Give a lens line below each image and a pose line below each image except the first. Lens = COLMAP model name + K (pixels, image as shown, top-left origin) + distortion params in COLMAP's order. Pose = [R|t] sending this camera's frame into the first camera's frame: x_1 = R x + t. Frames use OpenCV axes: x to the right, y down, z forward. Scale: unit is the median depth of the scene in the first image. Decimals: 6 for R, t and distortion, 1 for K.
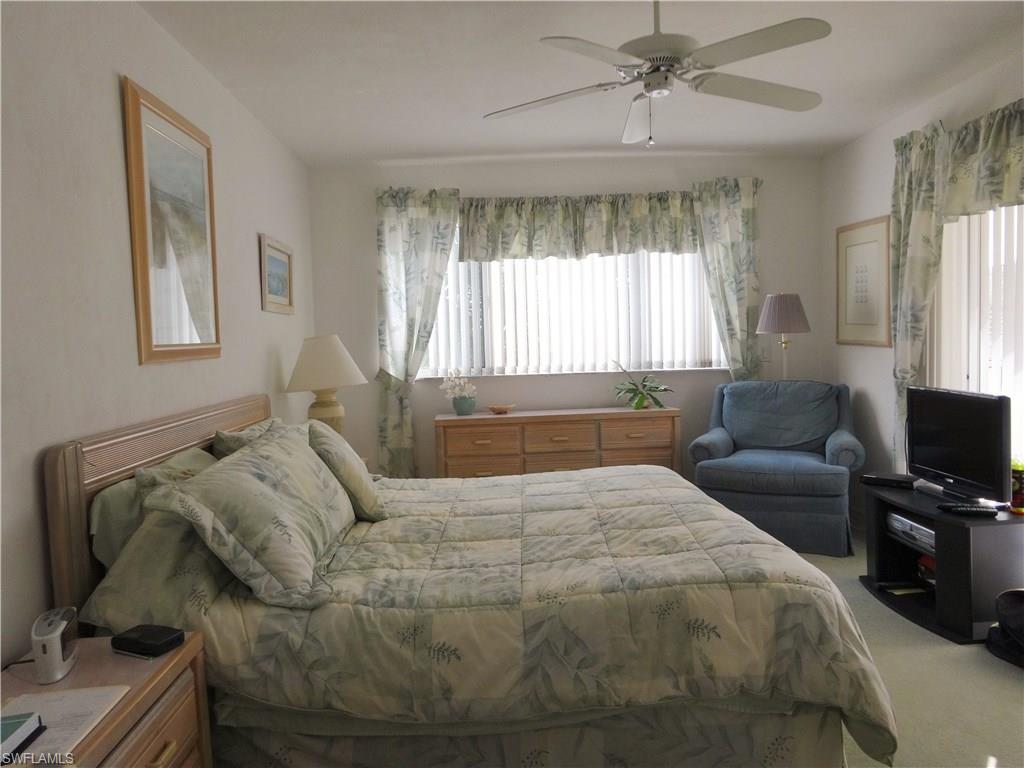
lens RADIAL K [[758.3, 0, 505.7], [0, 758.3, 386.7], [0, 0, 1]] dist [-0.003279, 0.012260]
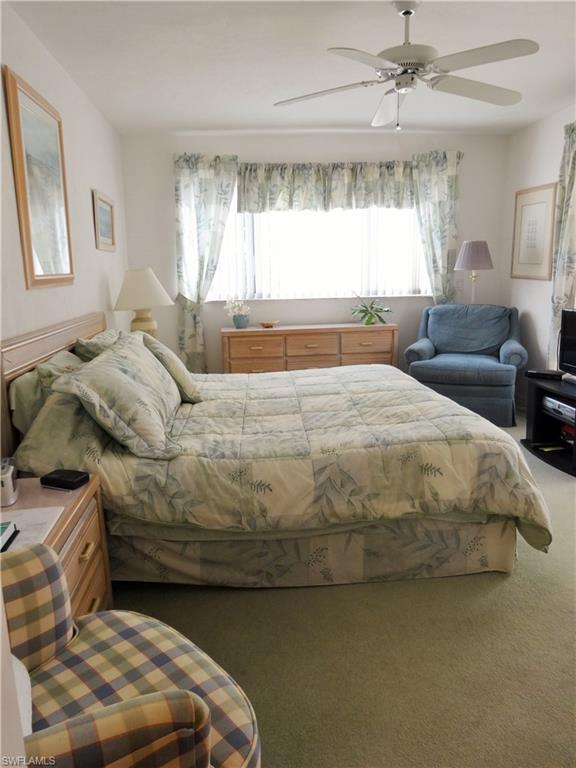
lens RADIAL K [[568.8, 0, 281.5], [0, 568.8, 385.6], [0, 0, 1]] dist [-0.003279, 0.012260]
pose [[0.998495, -0.001322, 0.054823, -0.041689], [-0.006138, 0.990732, 0.135689, -0.000135], [-0.054494, -0.135821, 0.989233, -0.035920]]
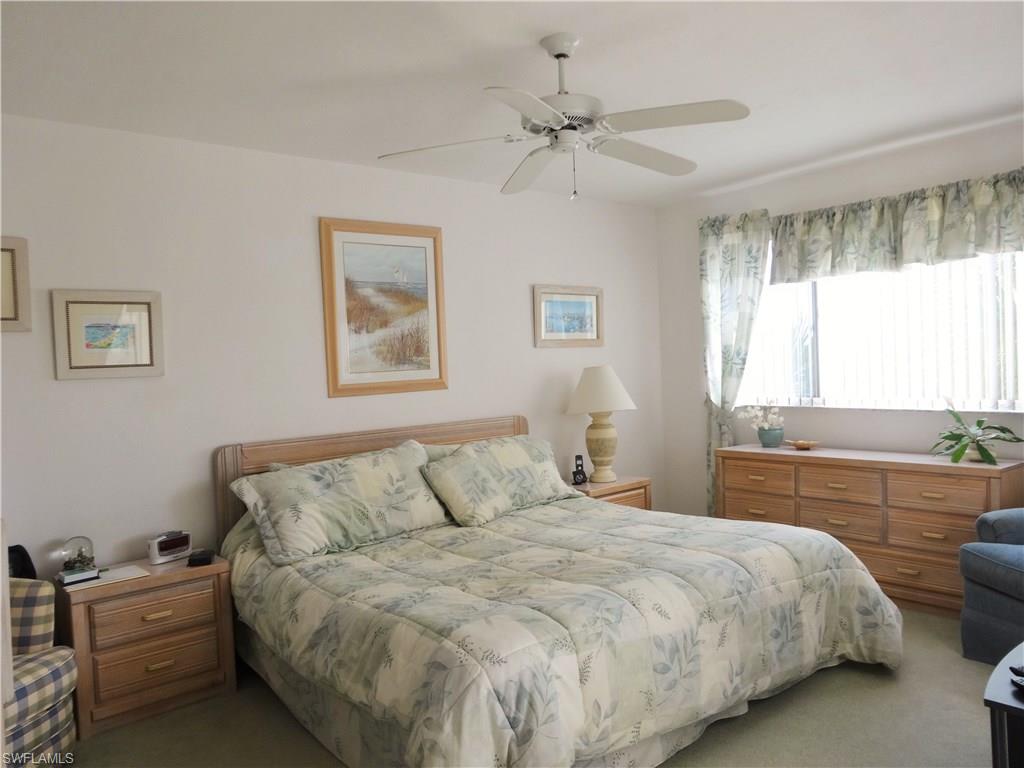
lens RADIAL K [[758.3, 0, 513.6], [0, 758.3, 386.1], [0, 0, 1]] dist [-0.003279, 0.012260]
pose [[0.609967, 0.034198, -0.791689, 0.529214], [-0.030816, 0.999336, 0.019425, -0.050363], [0.791828, 0.012548, 0.610616, 0.182391]]
